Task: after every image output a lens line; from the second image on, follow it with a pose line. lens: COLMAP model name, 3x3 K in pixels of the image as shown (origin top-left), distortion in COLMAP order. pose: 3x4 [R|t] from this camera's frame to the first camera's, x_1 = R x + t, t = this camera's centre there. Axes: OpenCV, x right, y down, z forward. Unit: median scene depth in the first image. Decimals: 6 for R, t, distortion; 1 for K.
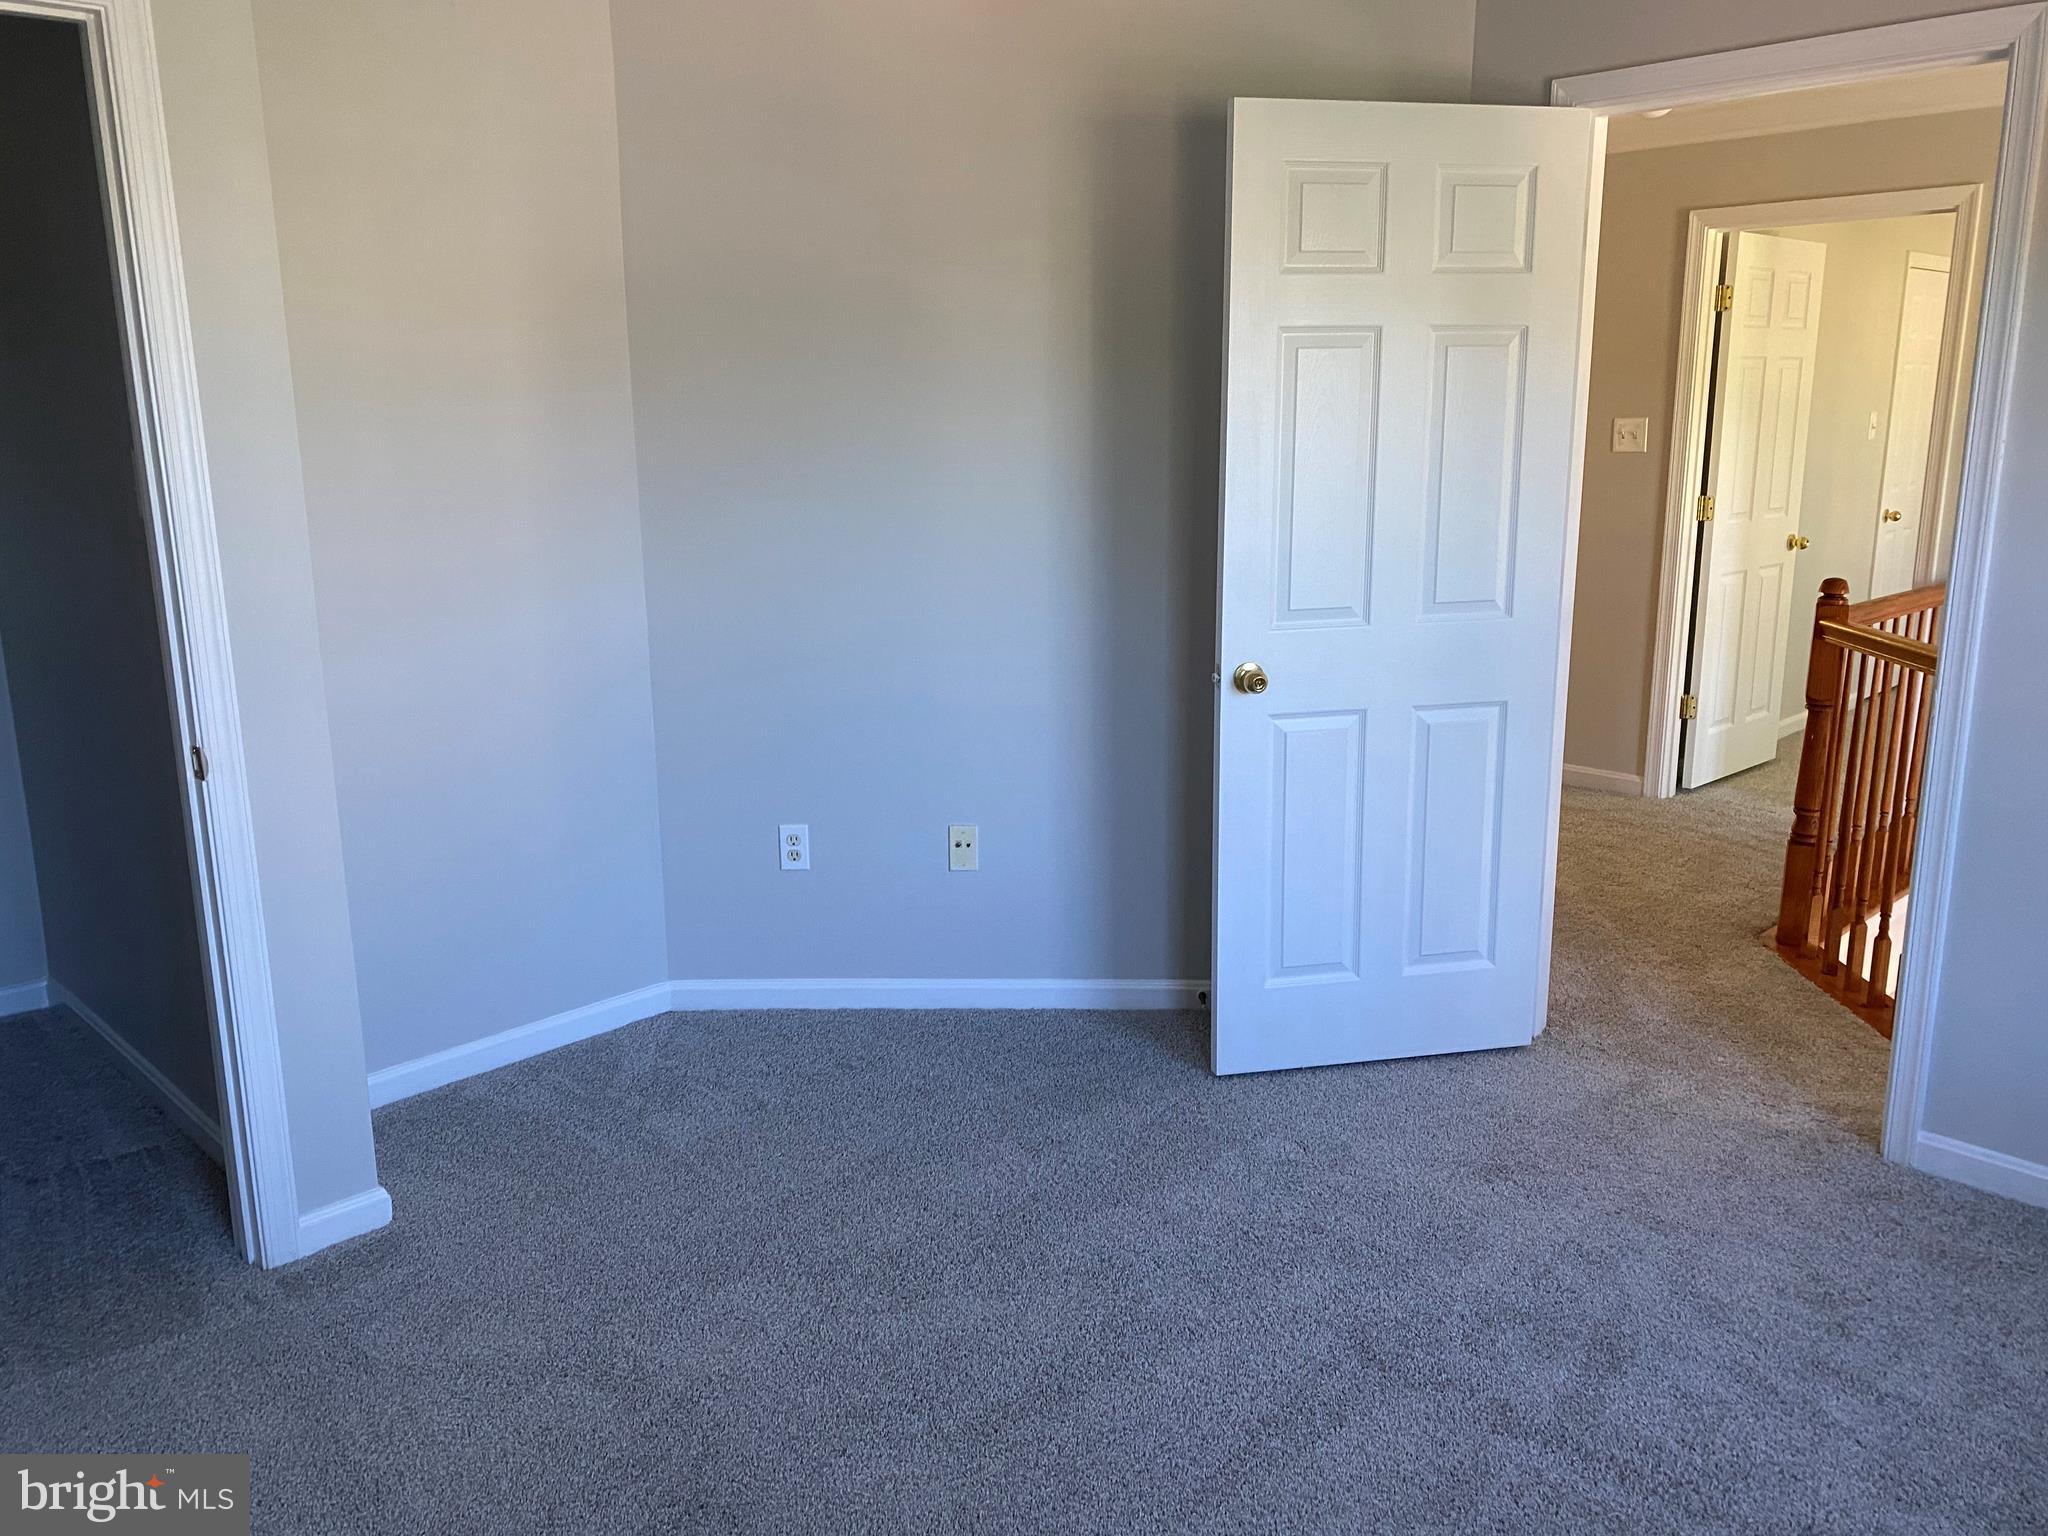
lens RADIAL K [[1560.0, 0, 1025.3], [0, 1560.0, 756.0], [0, 0, 1]] dist [0.049454, -0.040726]
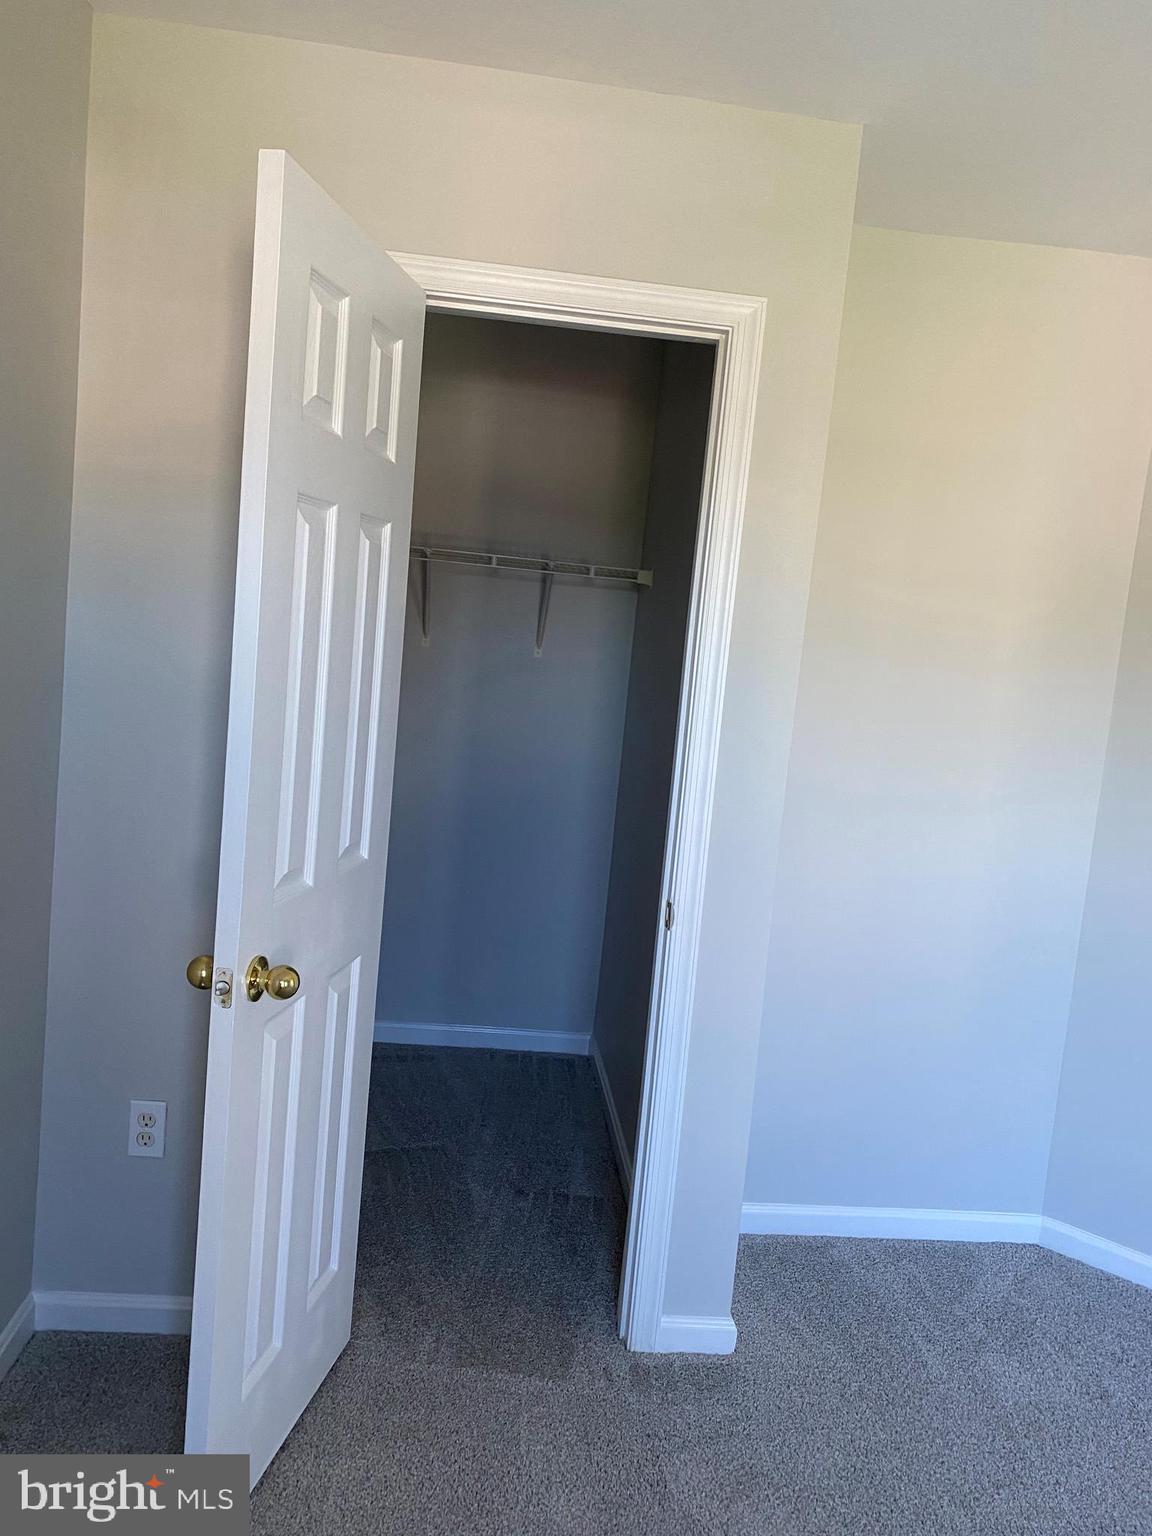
lens RADIAL K [[1170.0, 0, 591.3], [0, 1170.0, 758.7], [0, 0, 1]] dist [0.049454, -0.040726]
pose [[0.768949, 0.145437, -0.622547, -0.018456], [-0.237554, 0.969059, -0.067031, -0.033585], [0.593536, 0.199432, 0.779706, 0.201915]]
